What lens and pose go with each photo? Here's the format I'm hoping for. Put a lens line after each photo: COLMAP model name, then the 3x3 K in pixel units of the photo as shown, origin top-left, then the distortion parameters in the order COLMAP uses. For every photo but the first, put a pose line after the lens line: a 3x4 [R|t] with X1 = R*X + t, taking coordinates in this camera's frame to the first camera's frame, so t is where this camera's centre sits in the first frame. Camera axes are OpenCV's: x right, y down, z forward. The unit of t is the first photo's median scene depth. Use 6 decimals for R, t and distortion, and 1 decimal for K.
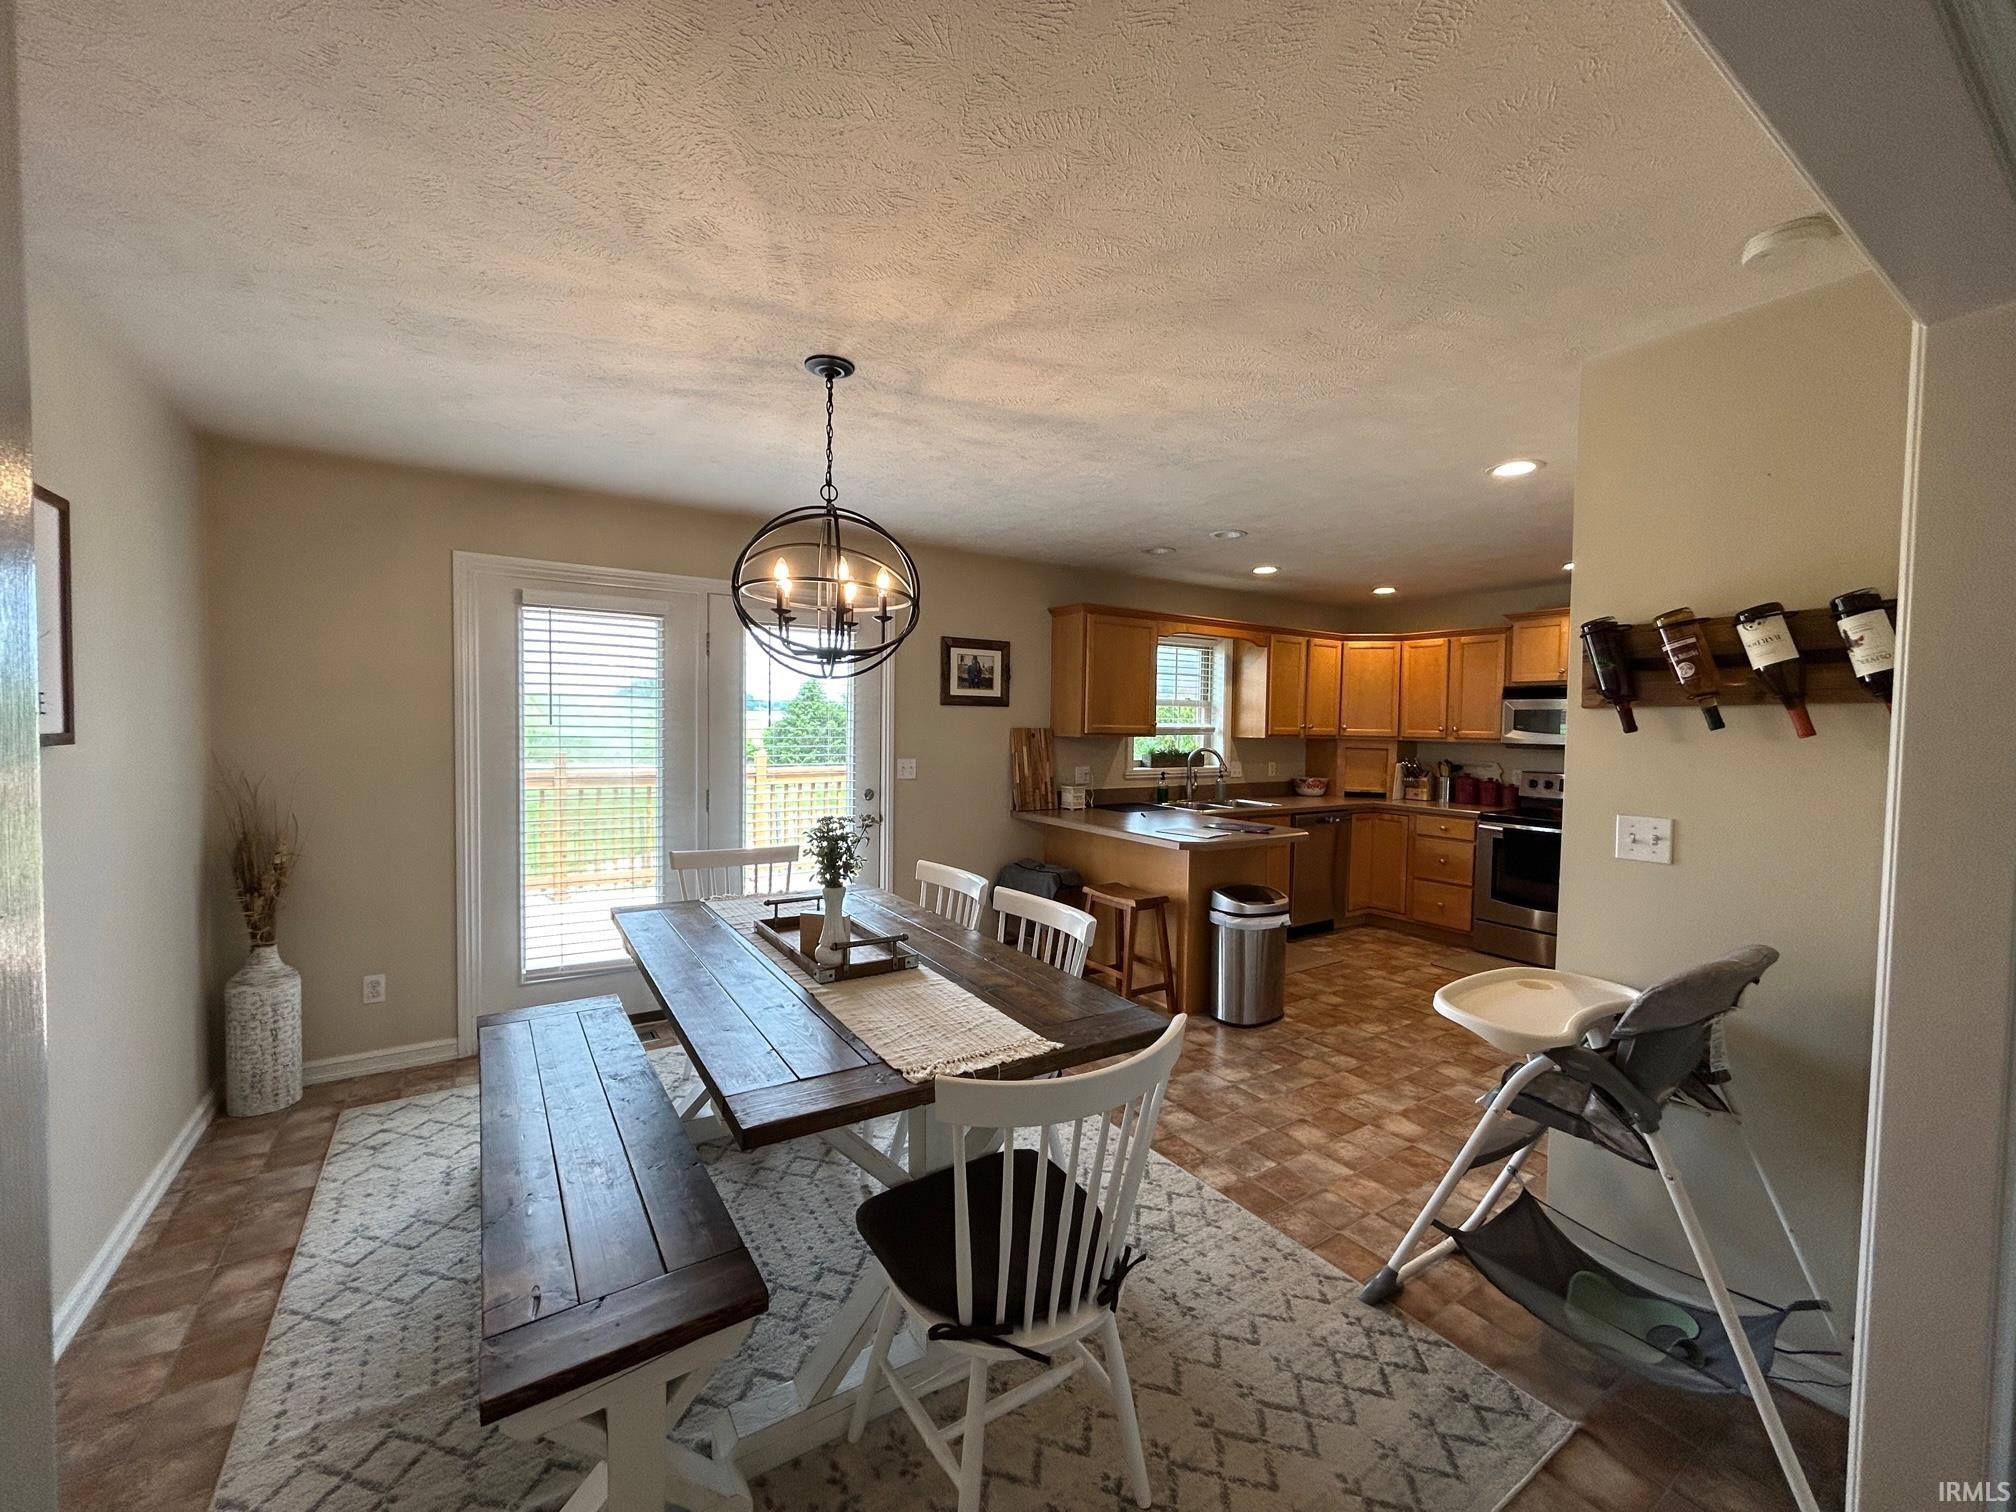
lens RADIAL K [[811.4, 0, 1003.0], [0, 811.4, 755.4], [0, 0, 1]] dist [0.002305, 0.000073]
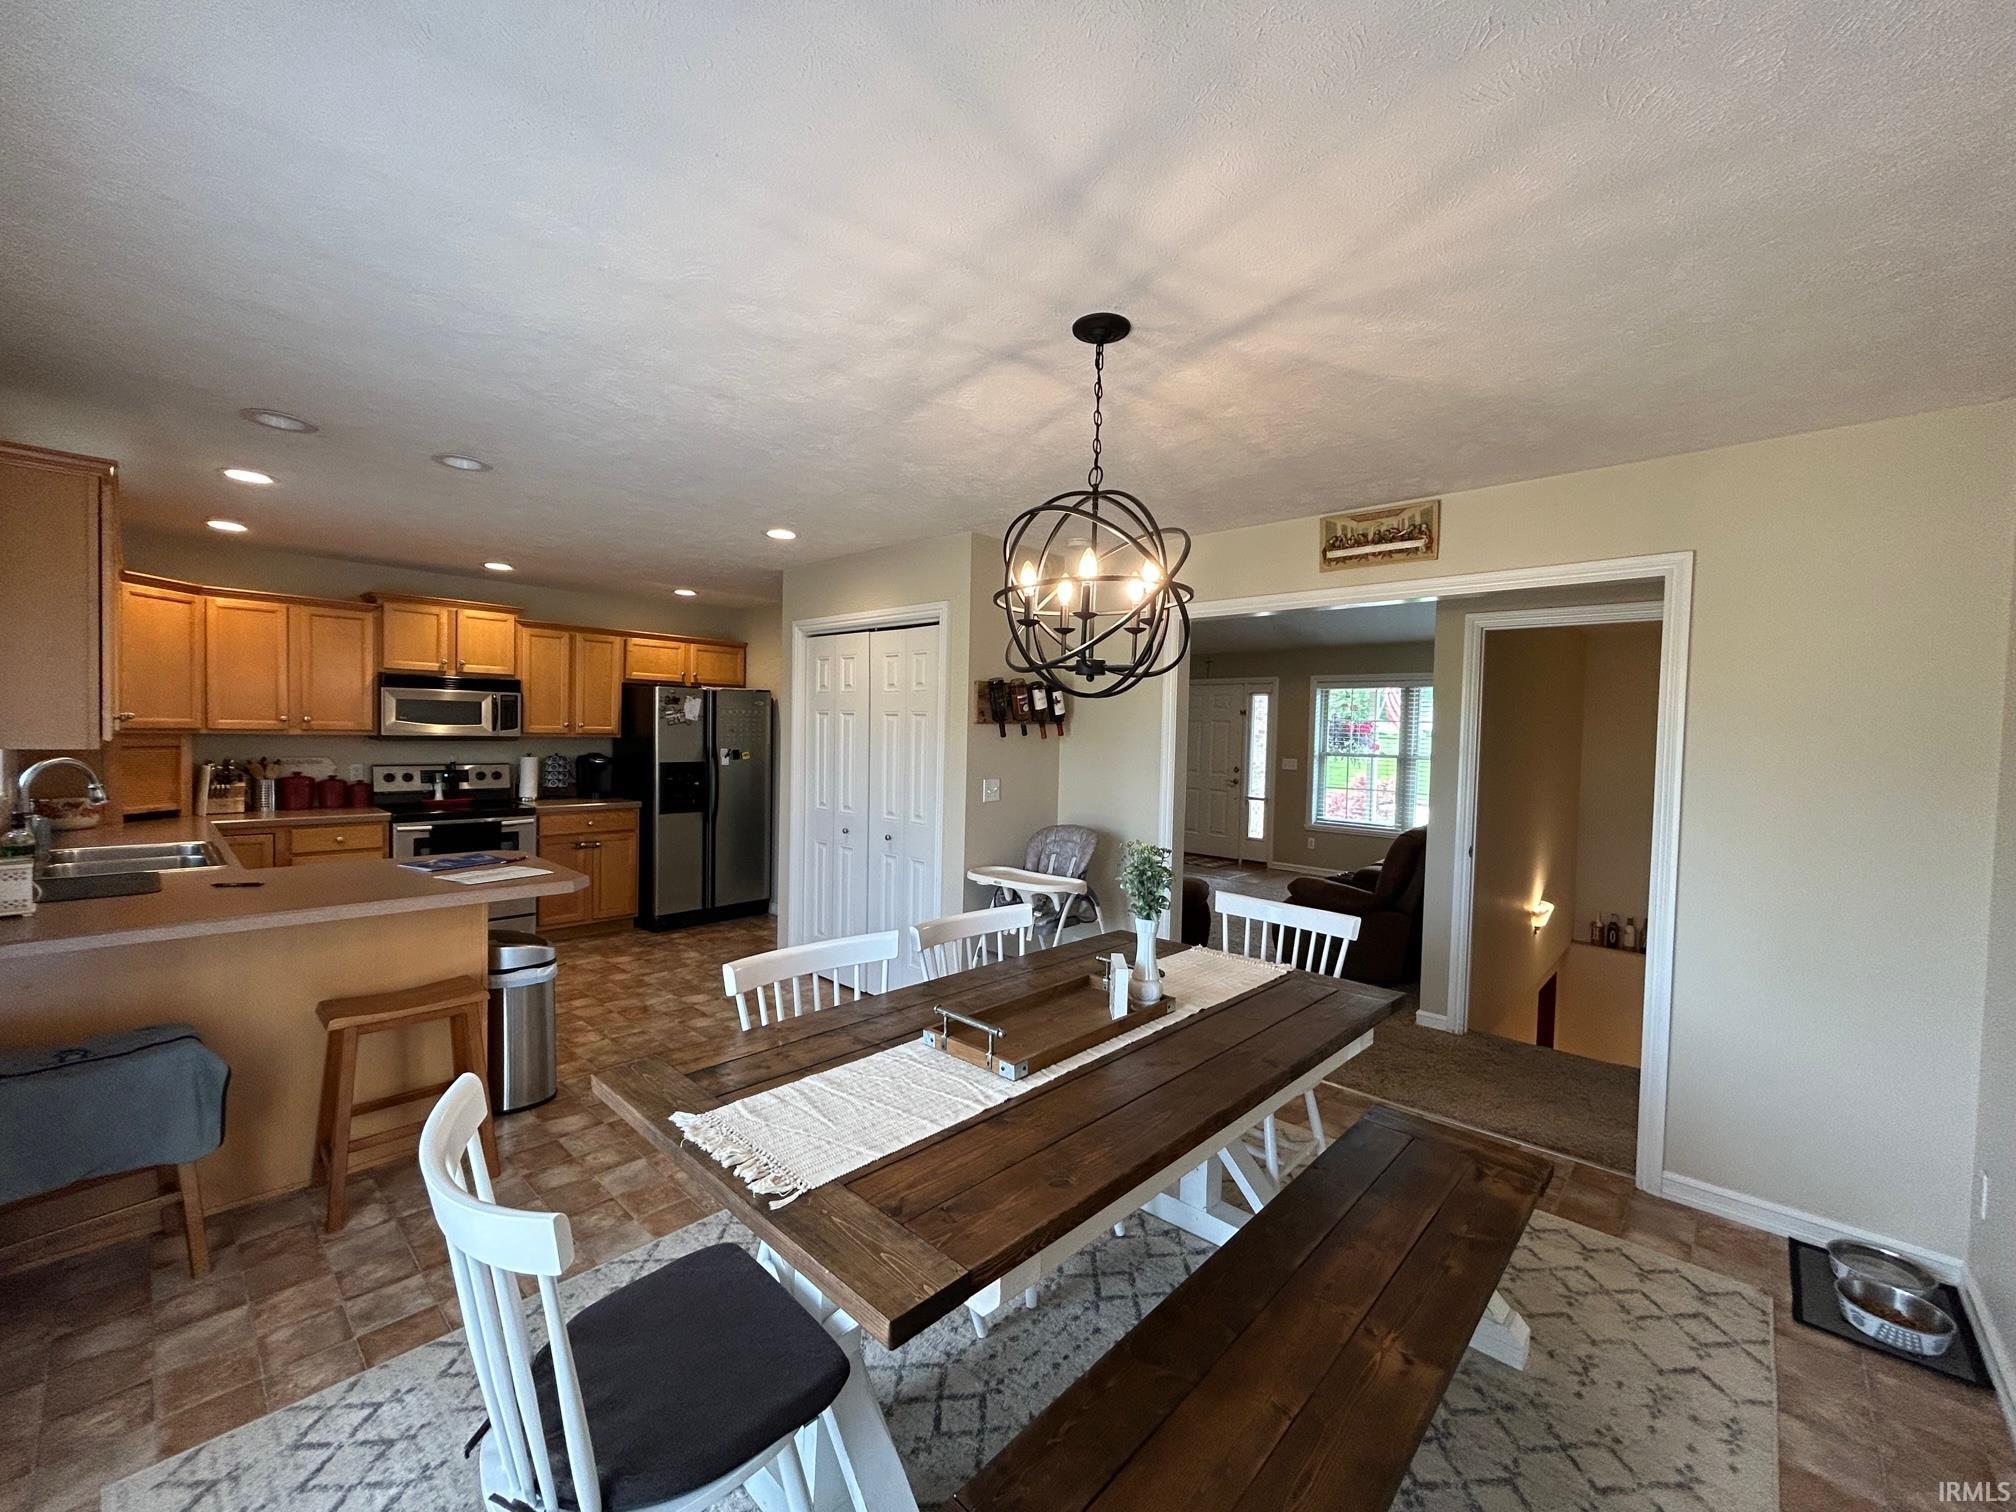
lens RADIAL K [[811.4, 0, 1005.1], [0, 811.4, 757.3], [0, 0, 1]] dist [0.002305, 0.000073]
pose [[-0.236151, -0.054538, 0.970185, -1.160795], [0.012121, 0.998181, 0.059062, -0.097030], [-0.971641, 0.025707, -0.235060, 1.470395]]
